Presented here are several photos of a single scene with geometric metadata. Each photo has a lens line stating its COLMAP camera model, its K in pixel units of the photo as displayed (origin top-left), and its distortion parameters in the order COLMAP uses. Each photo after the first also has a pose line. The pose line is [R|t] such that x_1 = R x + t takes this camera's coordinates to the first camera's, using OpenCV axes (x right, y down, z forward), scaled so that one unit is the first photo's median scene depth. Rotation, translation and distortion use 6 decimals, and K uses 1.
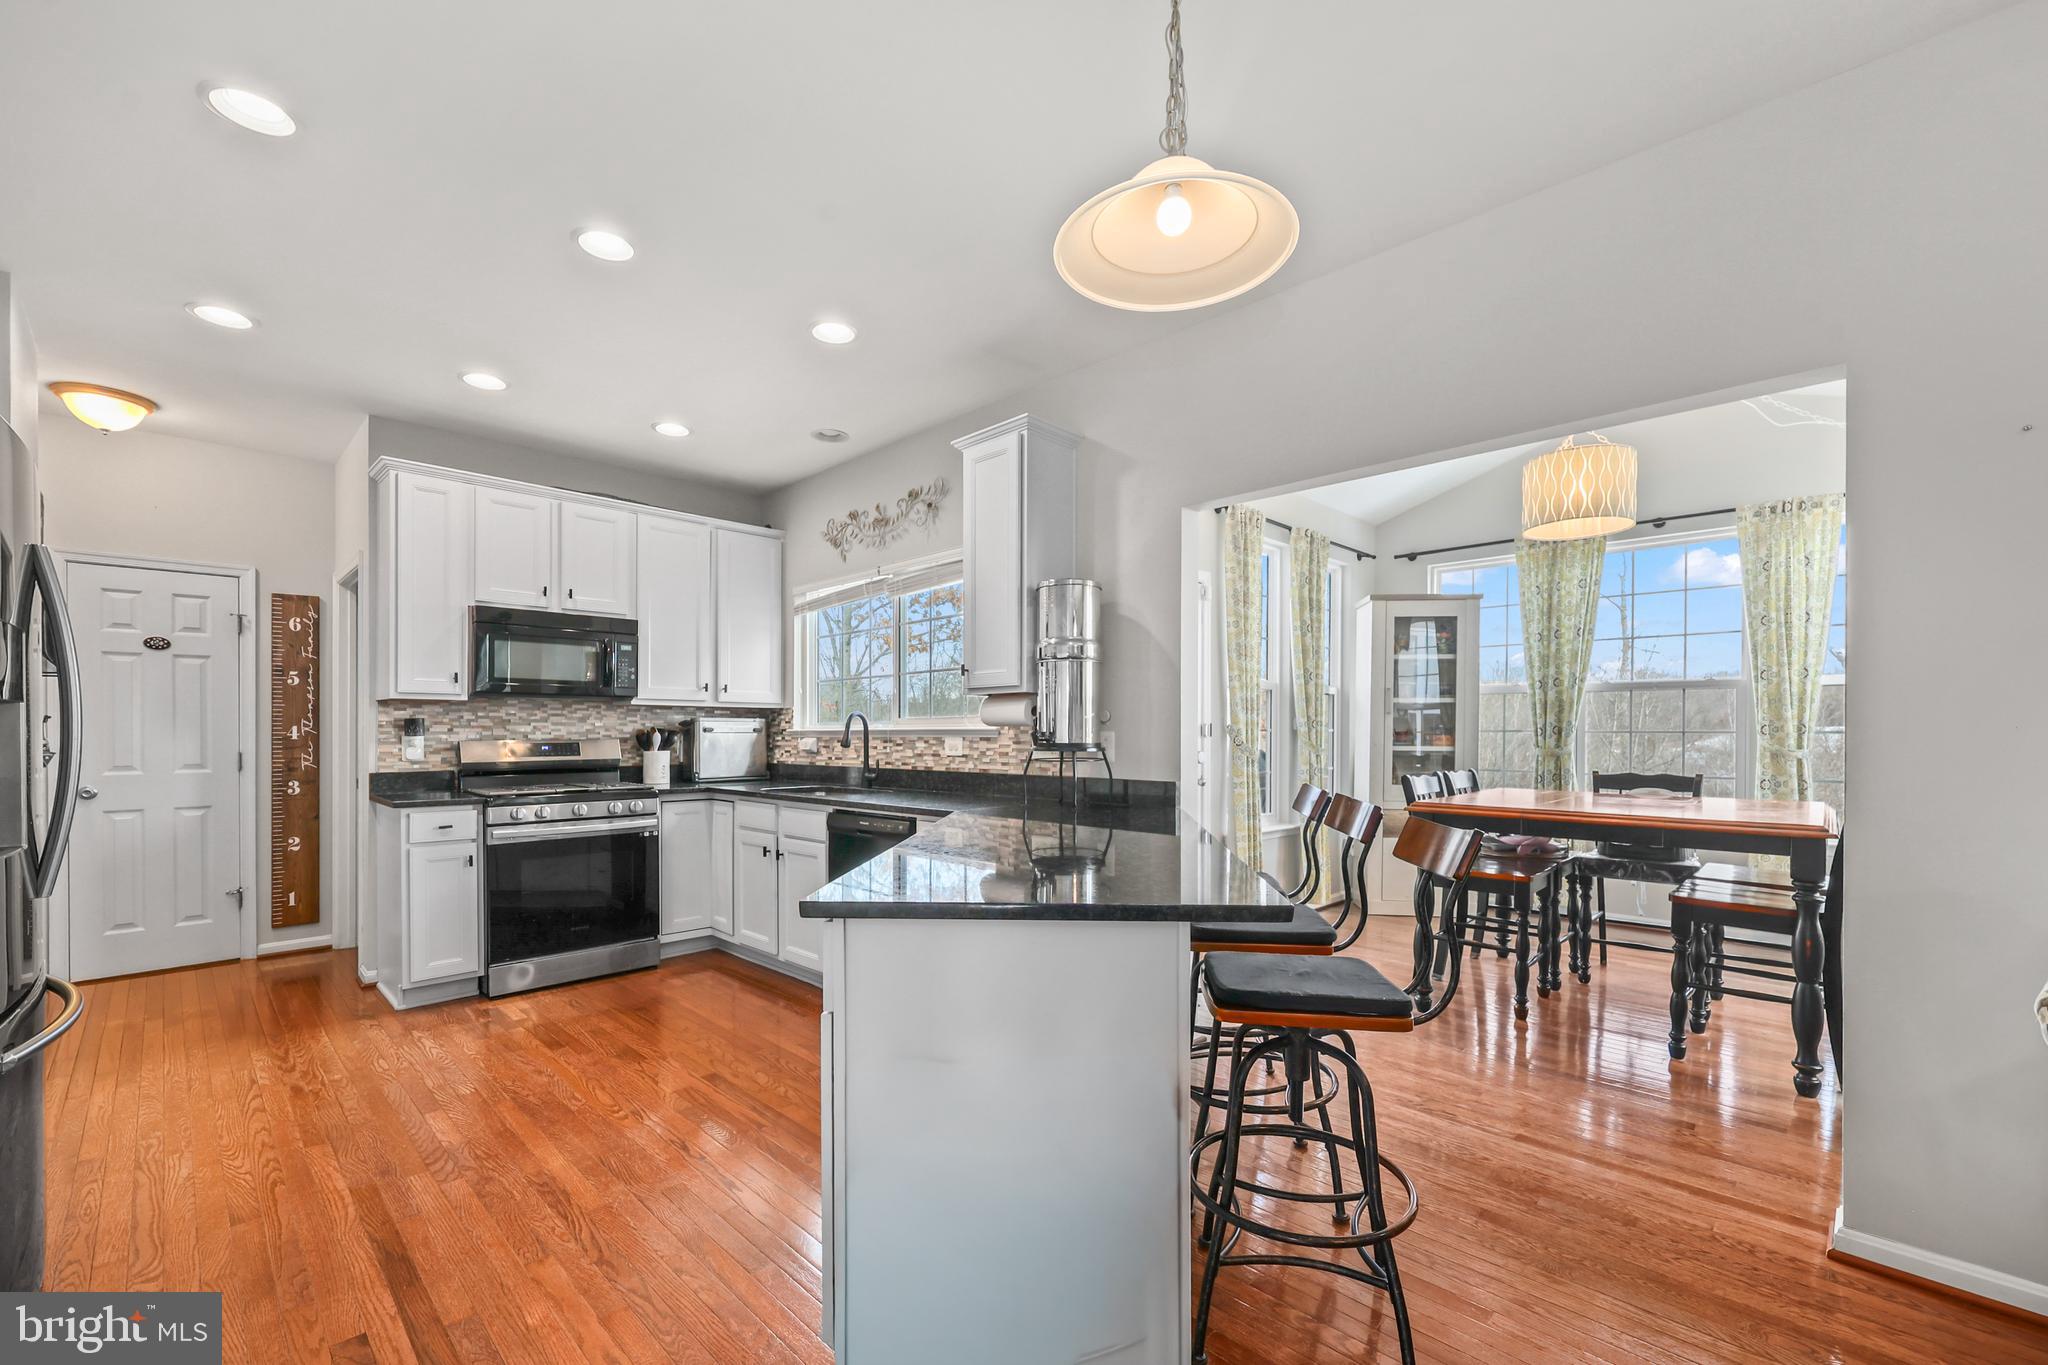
lens RADIAL K [[849.6, 0, 1030.3], [0, 849.6, 732.9], [0, 0, 1]] dist [0.000223, 0.000123]
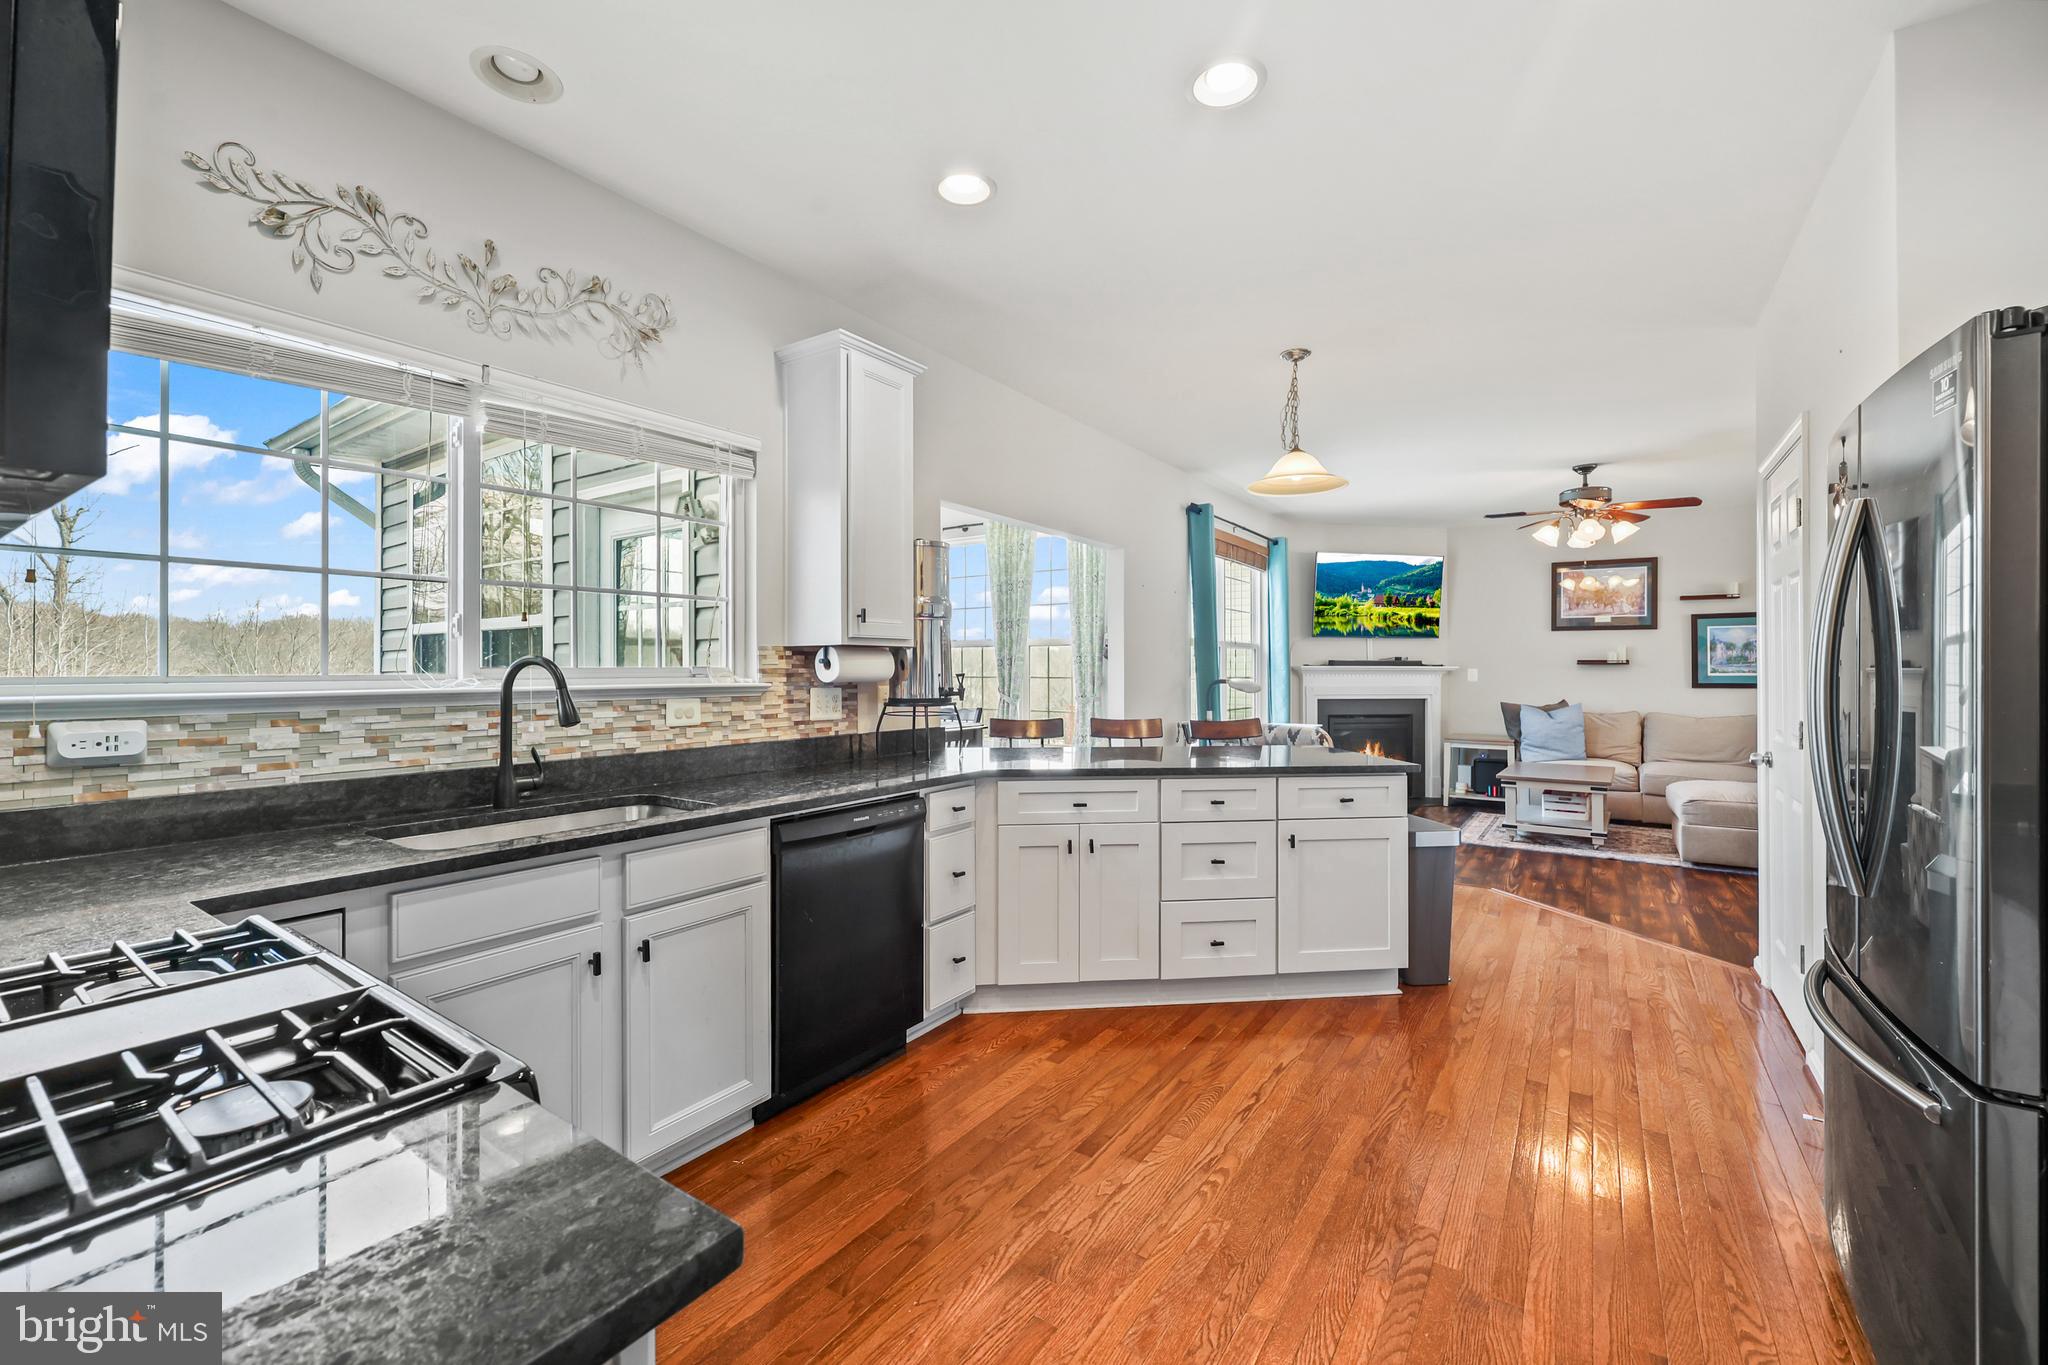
lens RADIAL K [[841.1, 0, 1020.4], [0, 841.1, 668.2], [0, 0, 1]] dist [0.000198, 0.000098]
pose [[-0.175934, 0.002561, 0.984399, -0.675333], [0.001927, 0.999996, -0.002257, -0.014352], [-0.984400, 0.001500, -0.175939, 0.726912]]
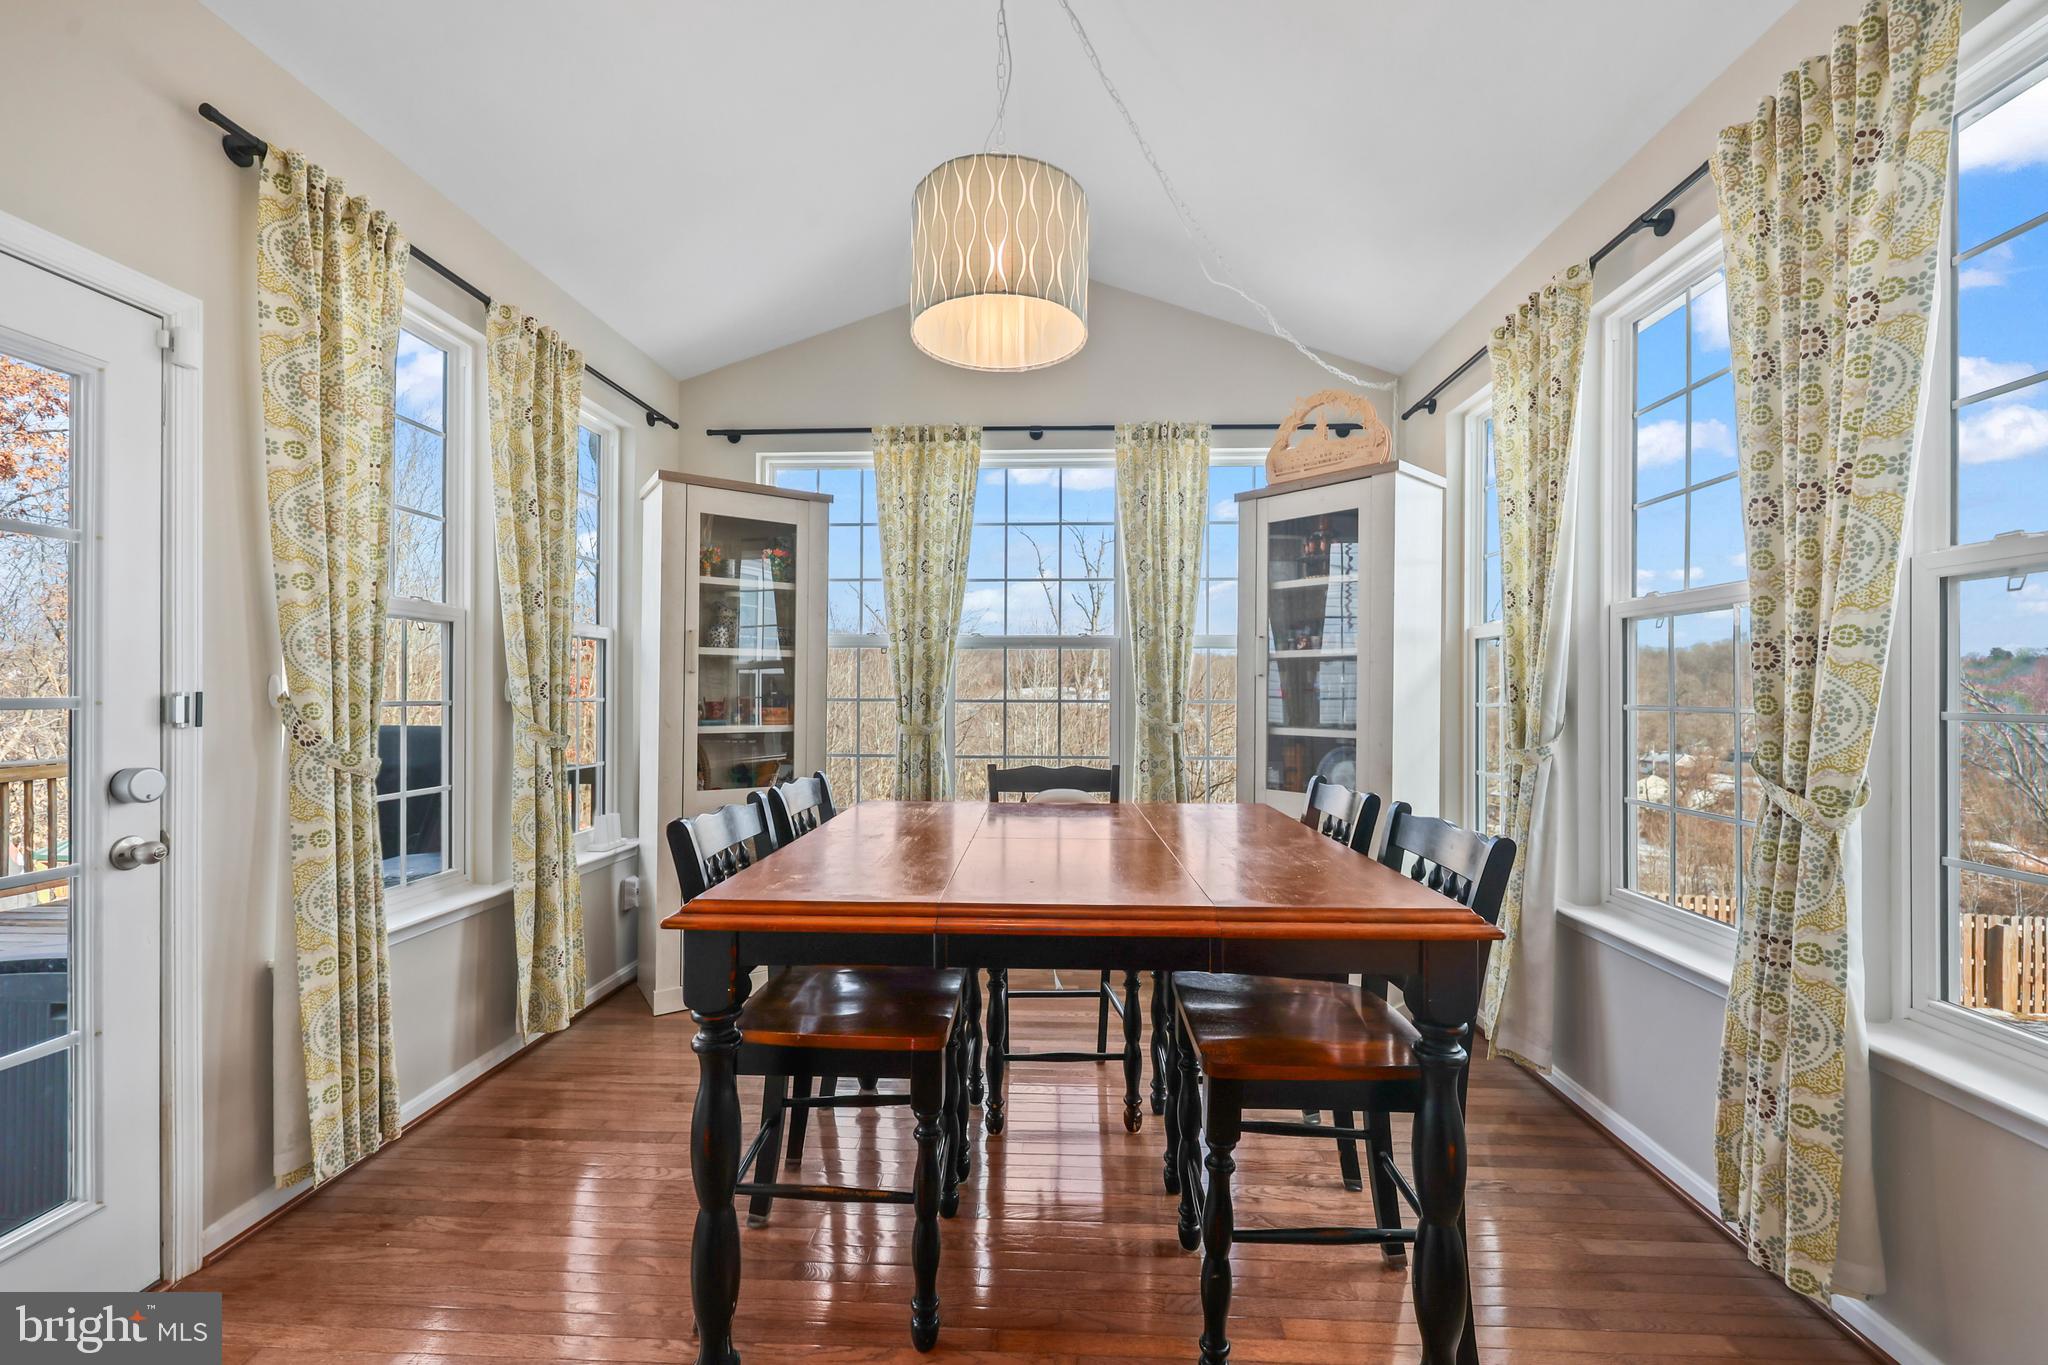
lens RADIAL K [[823.3, 0, 1023.5], [0, 823.3, 691.7], [0, 0, 1]] dist [0.000490, 0.000318]
pose [[0.744848, -0.001345, 0.667232, 0.235730], [0.000410, 0.999999, 0.001557, -0.011438], [-0.667234, -0.000886, 0.744848, 0.462840]]
